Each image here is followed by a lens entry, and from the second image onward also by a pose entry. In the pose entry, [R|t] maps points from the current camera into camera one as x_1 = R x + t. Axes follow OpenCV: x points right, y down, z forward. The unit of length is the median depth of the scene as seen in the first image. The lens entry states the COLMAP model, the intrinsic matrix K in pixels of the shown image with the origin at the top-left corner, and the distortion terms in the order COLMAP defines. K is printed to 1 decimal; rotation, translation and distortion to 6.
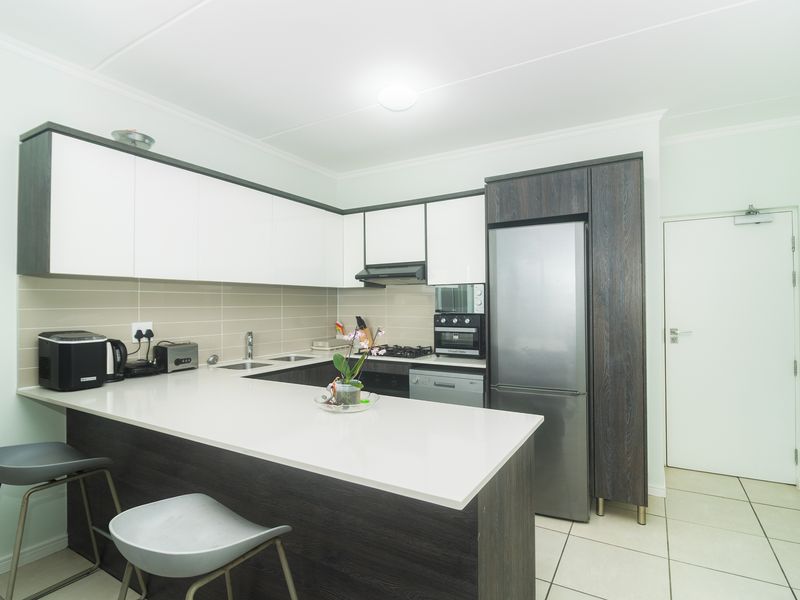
lens RADIAL K [[419.5, 0, 402.5], [0, 419.5, 297.9], [0, 0, 1]] dist [-0.007254, -0.008075]
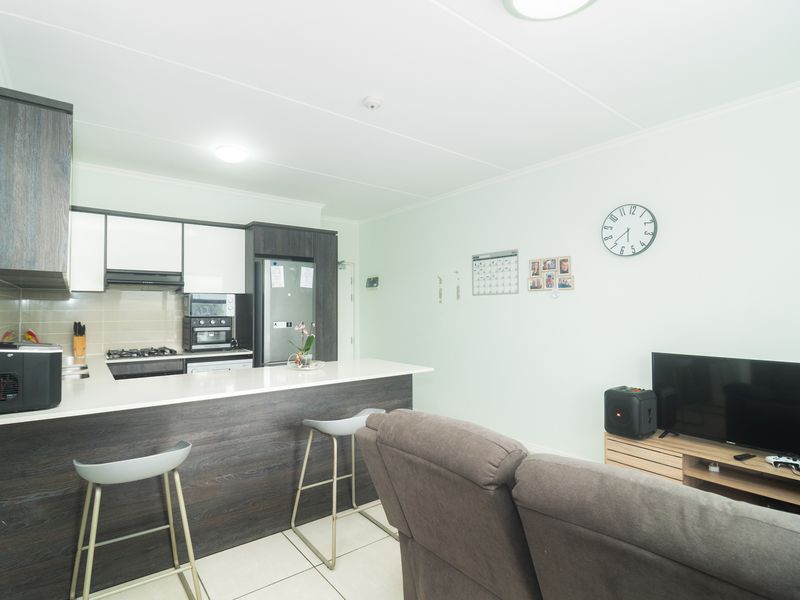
lens RADIAL K [[419.5, 0, 399.5], [0, 419.5, 302.4], [0, 0, 1]] dist [-0.007254, -0.008075]
pose [[0.380706, 0.018350, 0.924514, -0.944987], [-0.016675, 0.999777, -0.012977, 0.001809], [-0.924546, -0.010476, 0.380927, -0.009743]]
